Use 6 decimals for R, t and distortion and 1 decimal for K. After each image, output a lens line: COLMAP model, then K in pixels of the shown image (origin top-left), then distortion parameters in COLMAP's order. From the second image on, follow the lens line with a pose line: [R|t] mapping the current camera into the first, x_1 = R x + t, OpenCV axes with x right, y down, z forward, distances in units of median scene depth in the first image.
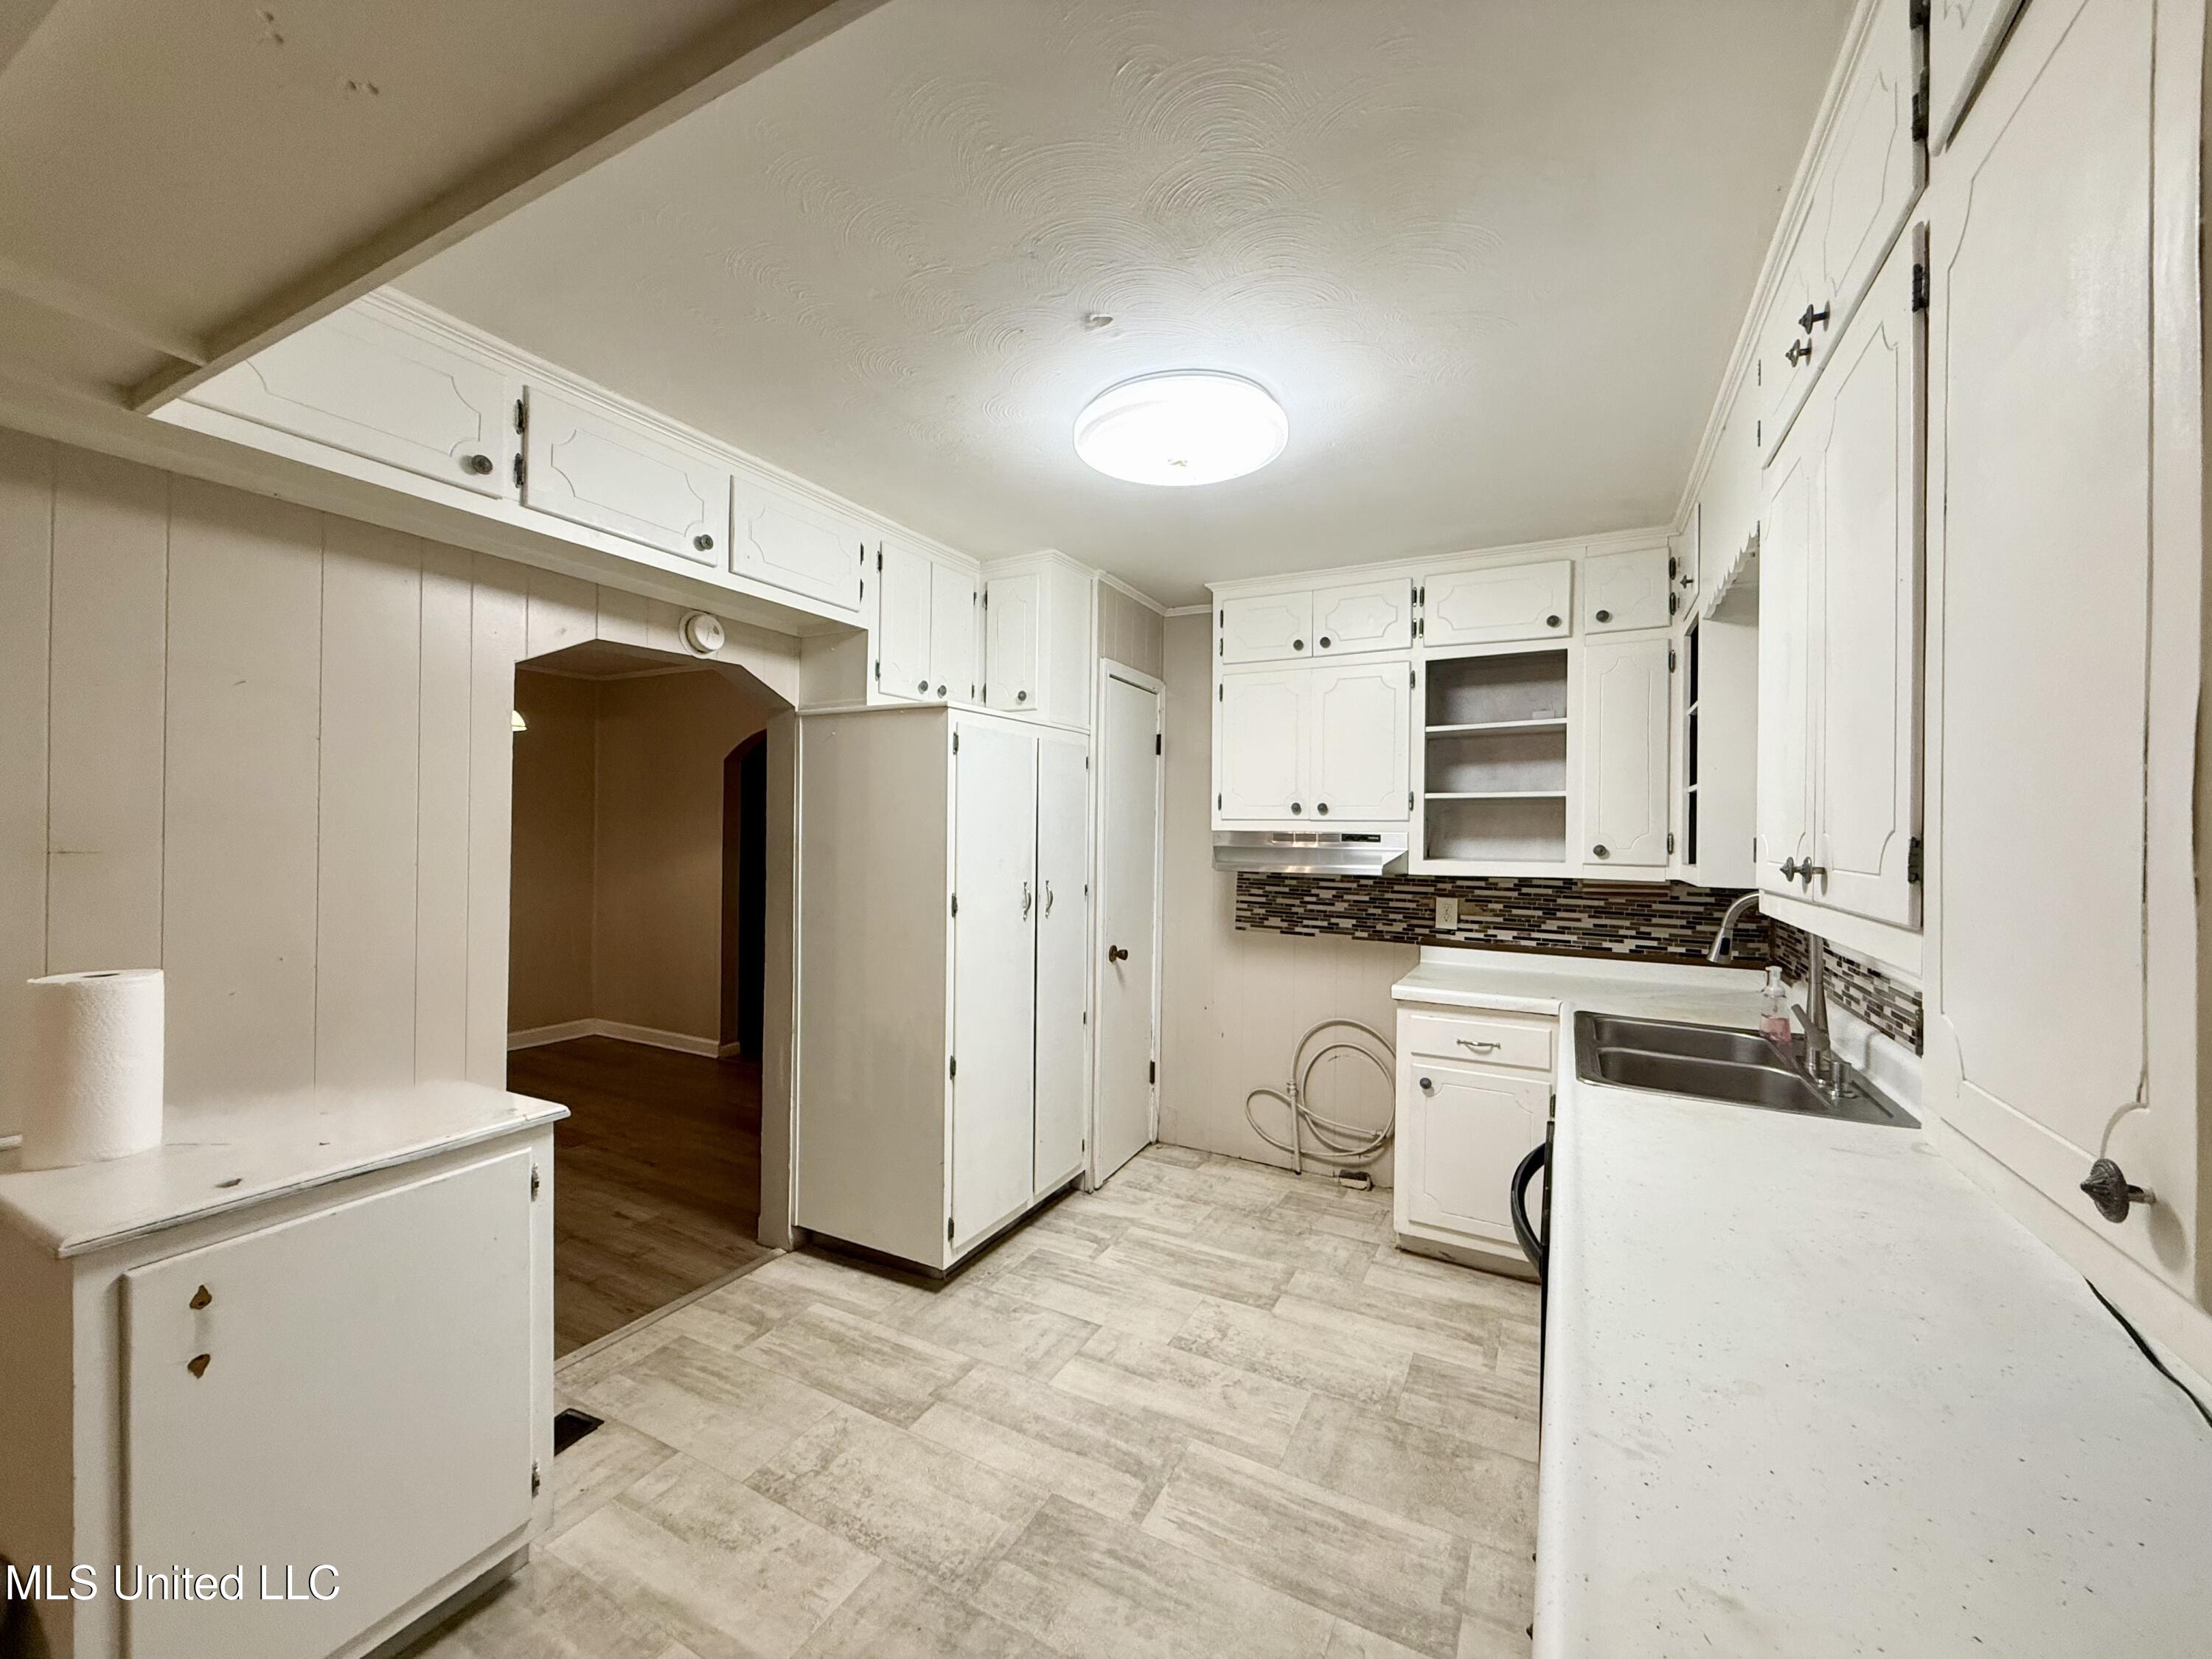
lens RADIAL K [[879.3, 0, 1102.1], [0, 879.3, 829.8], [0, 0, 1]] dist [-0.000657, 0.000200]
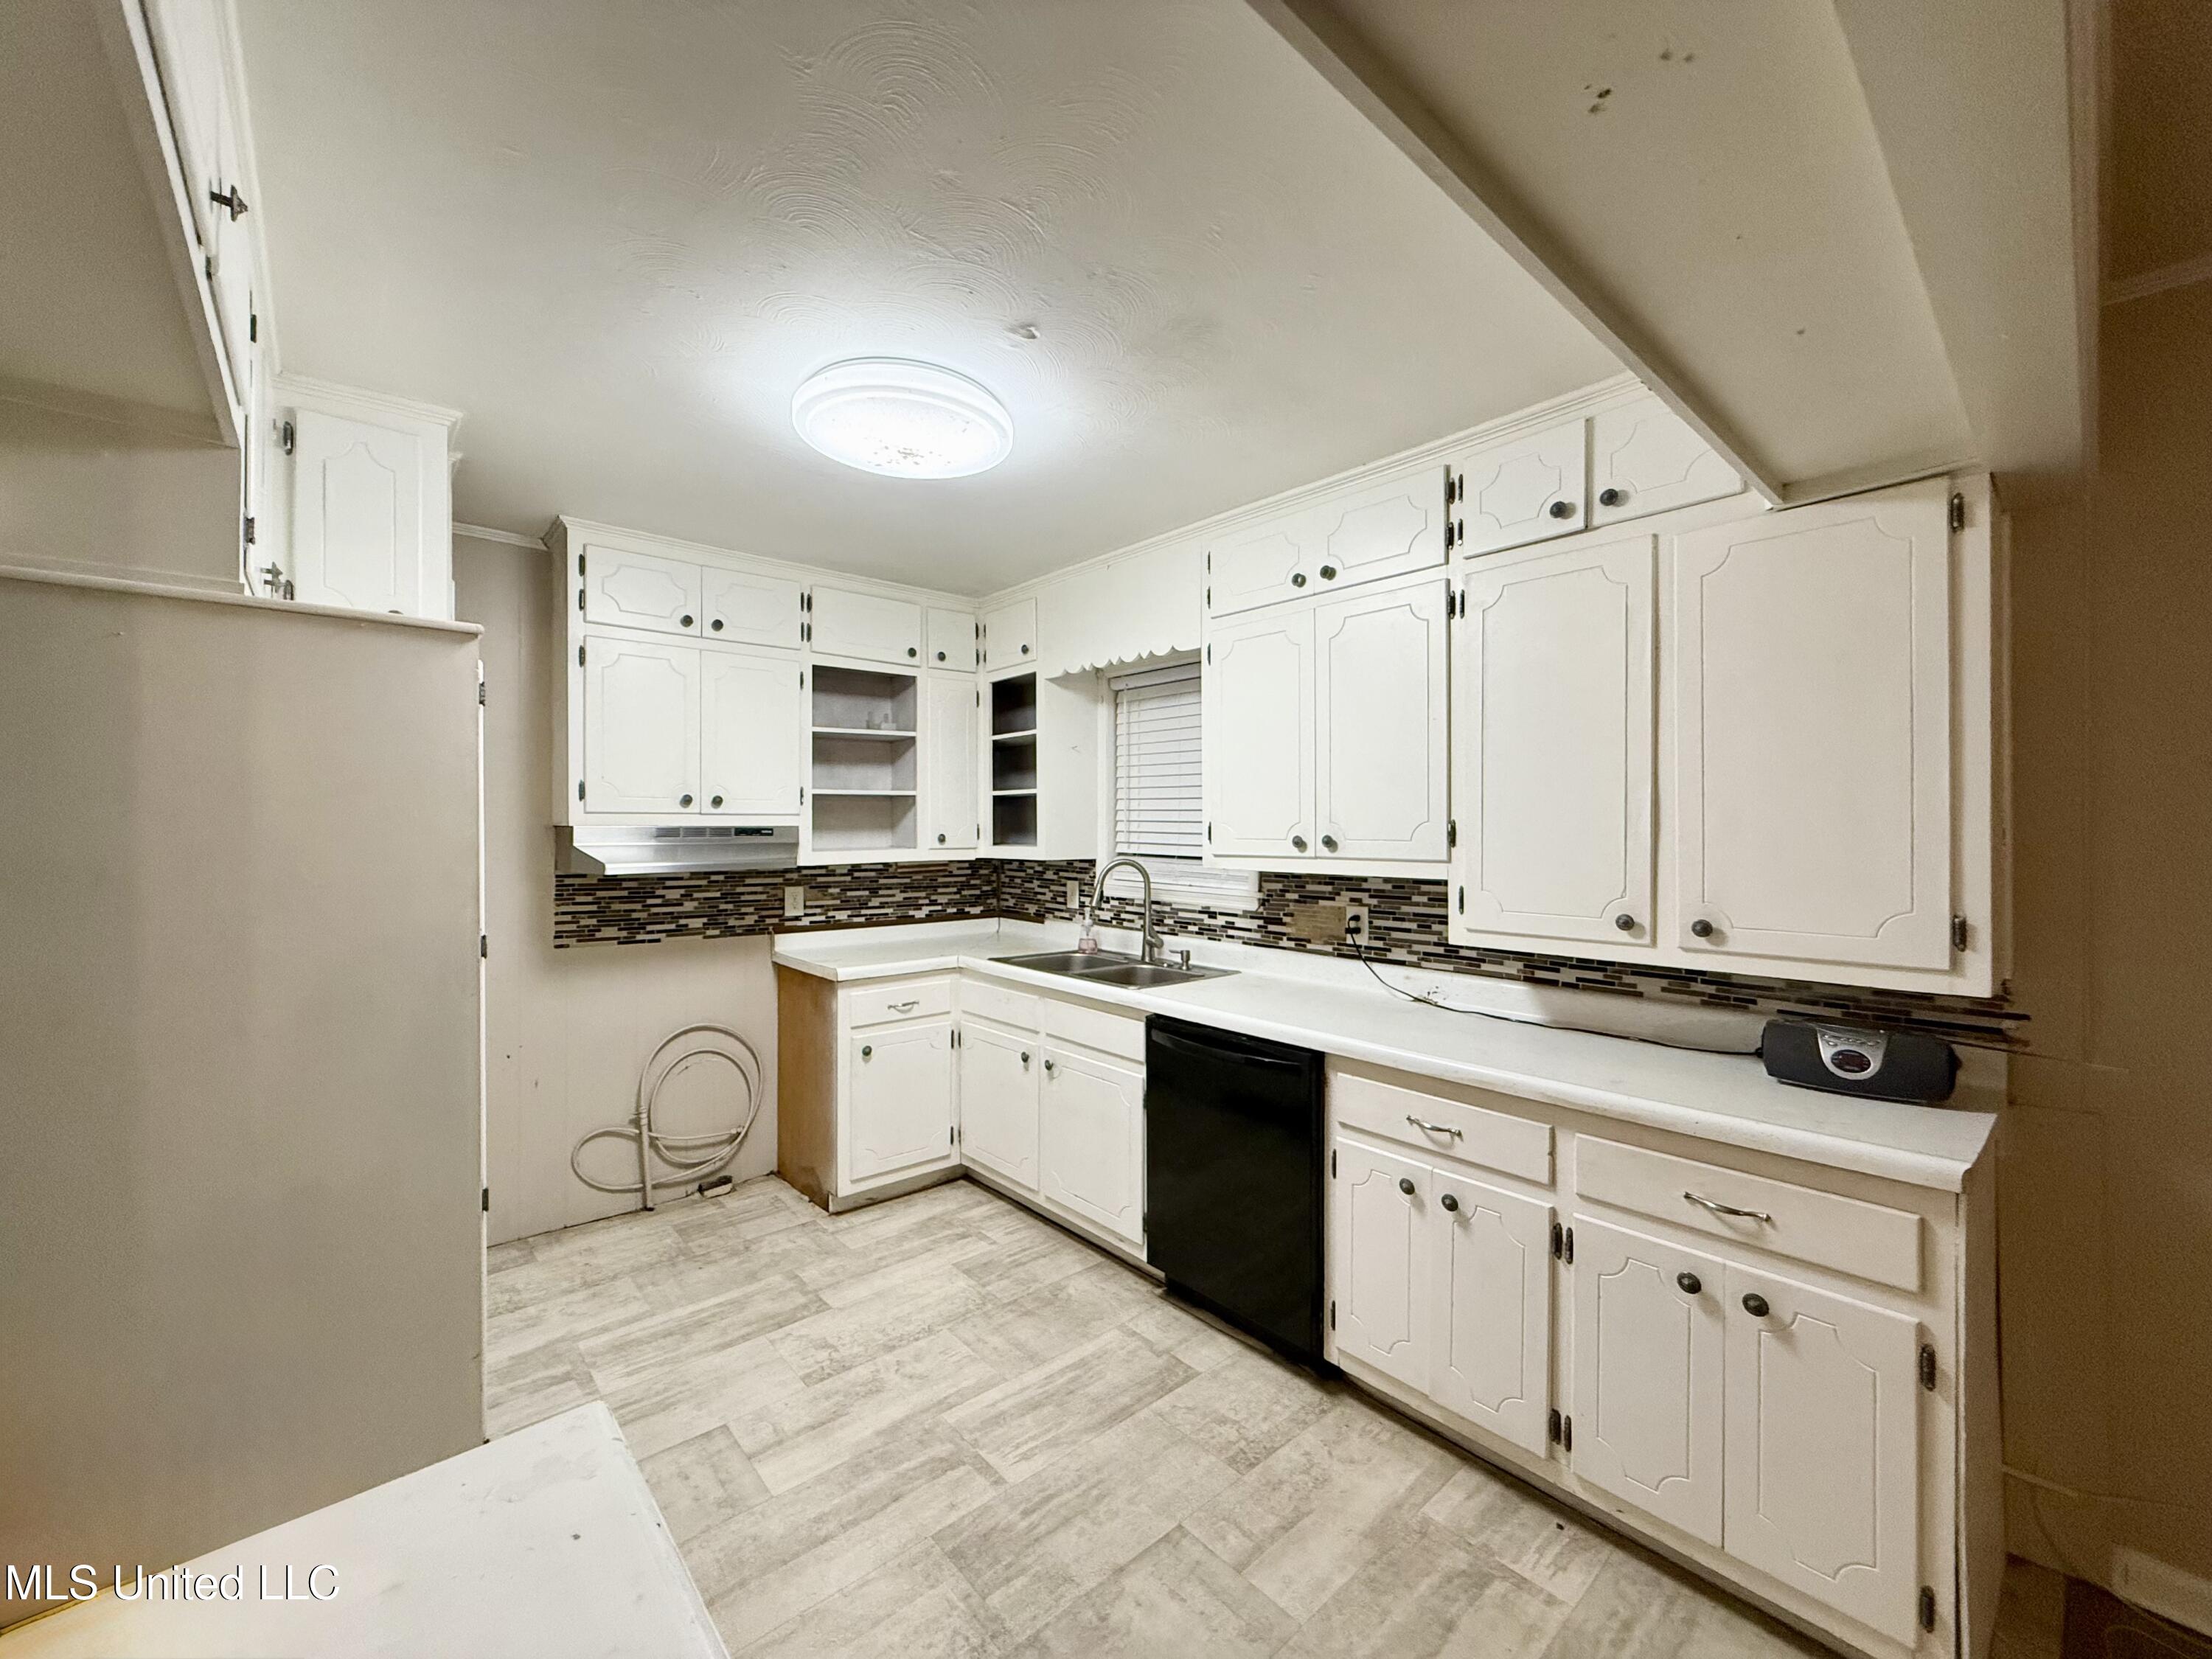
lens RADIAL K [[877.4, 0, 1099.5], [0, 877.4, 830.0], [0, 0, 1]] dist [0.000107, 0.000049]
pose [[0.356444, -0.015204, 0.934193, -0.511572], [0.005508, 0.999884, 0.014171, -0.004941], [-0.934301, 0.000094, 0.356486, 0.299810]]
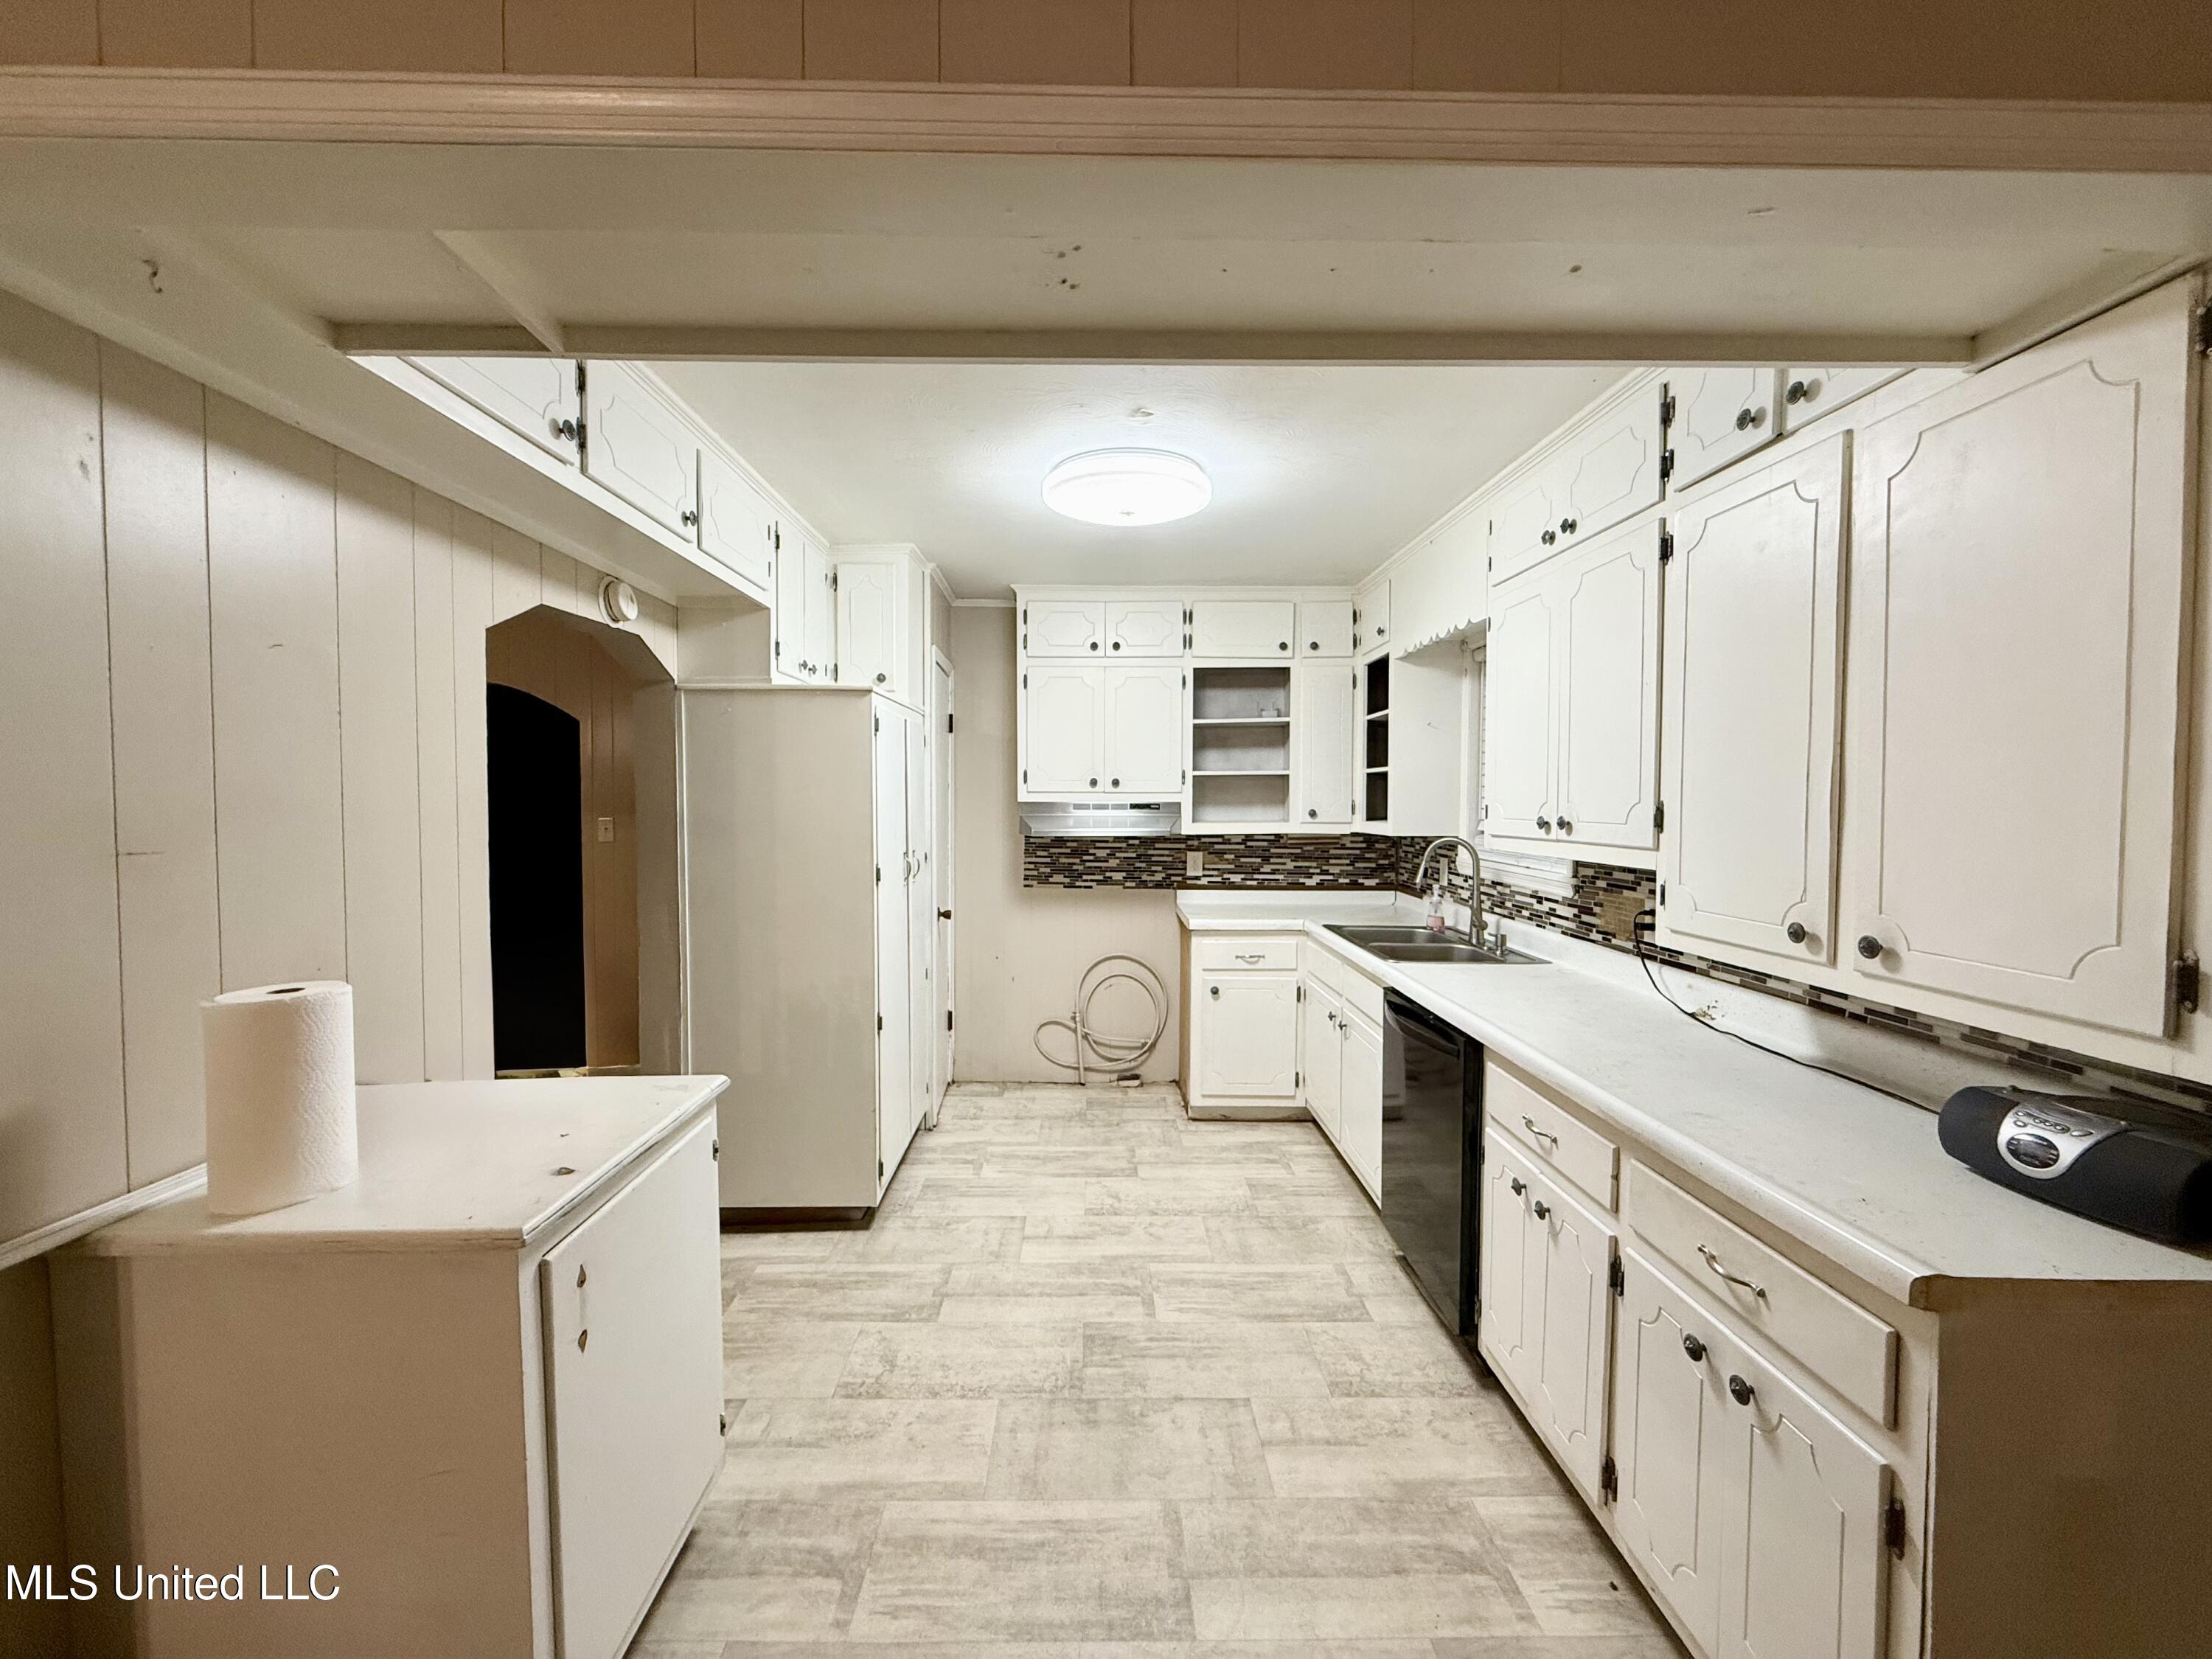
lens RADIAL K [[879.3, 0, 1102.1], [0, 879.3, 829.8], [0, 0, 1]] dist [-0.000657, 0.000200]
pose [[0.876257, -0.027829, 0.481040, -0.378387], [0.008957, 0.999099, 0.041484, -0.010467], [-0.481761, -0.032042, 0.875717, -0.069030]]
